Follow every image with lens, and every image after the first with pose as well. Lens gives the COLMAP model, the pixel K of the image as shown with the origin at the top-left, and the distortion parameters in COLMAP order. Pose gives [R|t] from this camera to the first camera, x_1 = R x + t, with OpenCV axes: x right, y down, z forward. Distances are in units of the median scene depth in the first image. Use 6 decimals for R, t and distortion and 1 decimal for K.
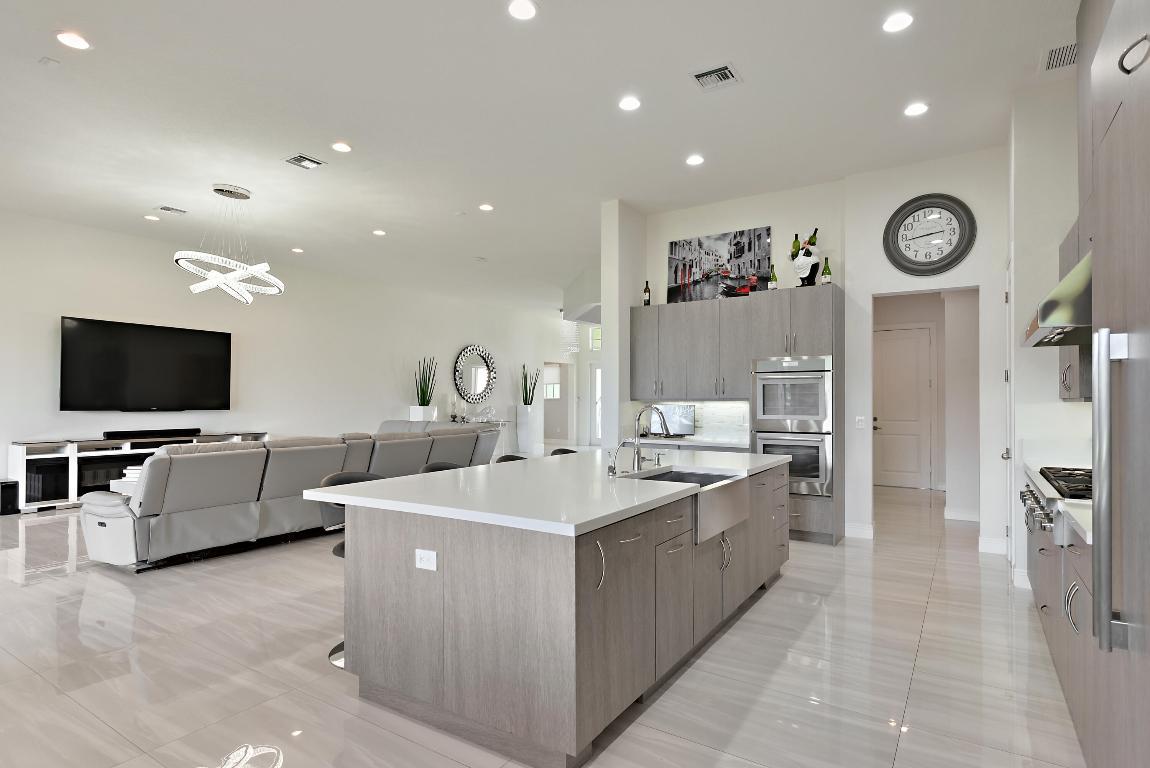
lens RADIAL K [[597.3, 0, 576.4], [0, 597.3, 388.5], [0, 0, 1]] dist [0.001184, -0.000318]
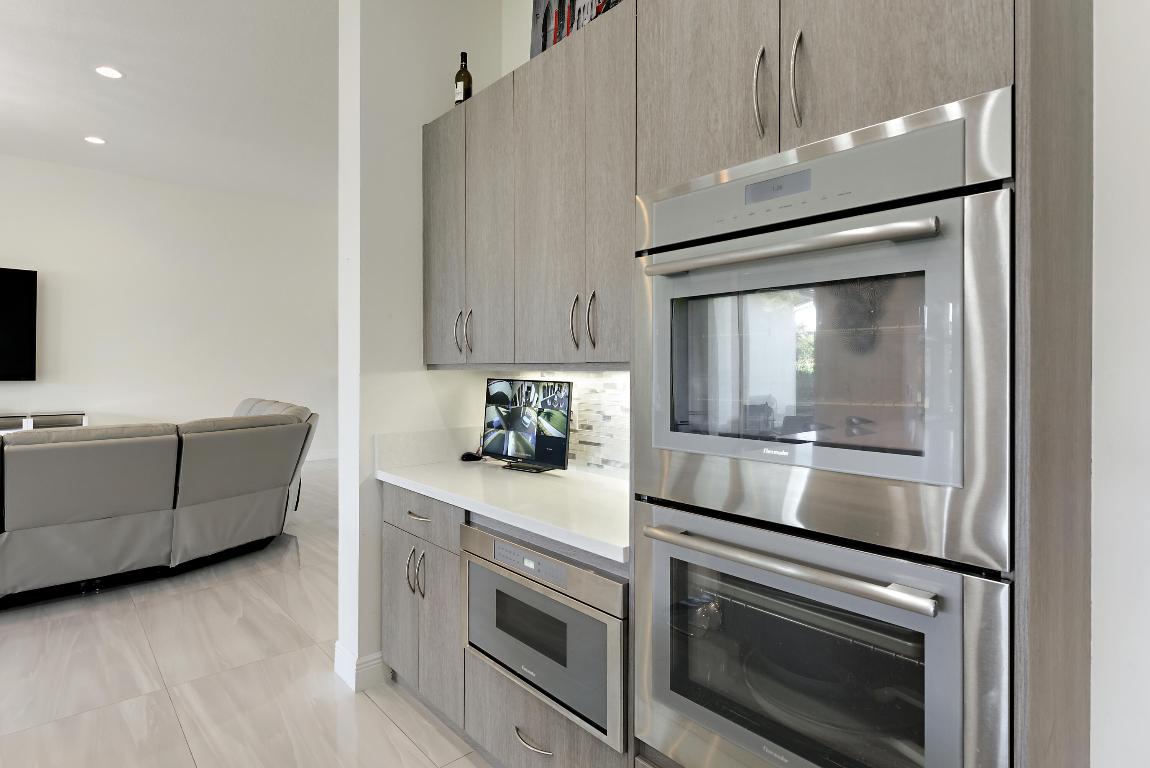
lens RADIAL K [[597.3, 0, 580.2], [0, 597.3, 376.3], [0, 0, 1]] dist [0.001184, -0.000318]
pose [[0.973552, 0.008825, -0.228294, 0.277510], [-0.003185, 0.999681, 0.025062, 0.014895], [0.228443, -0.023672, 0.973270, 0.643449]]
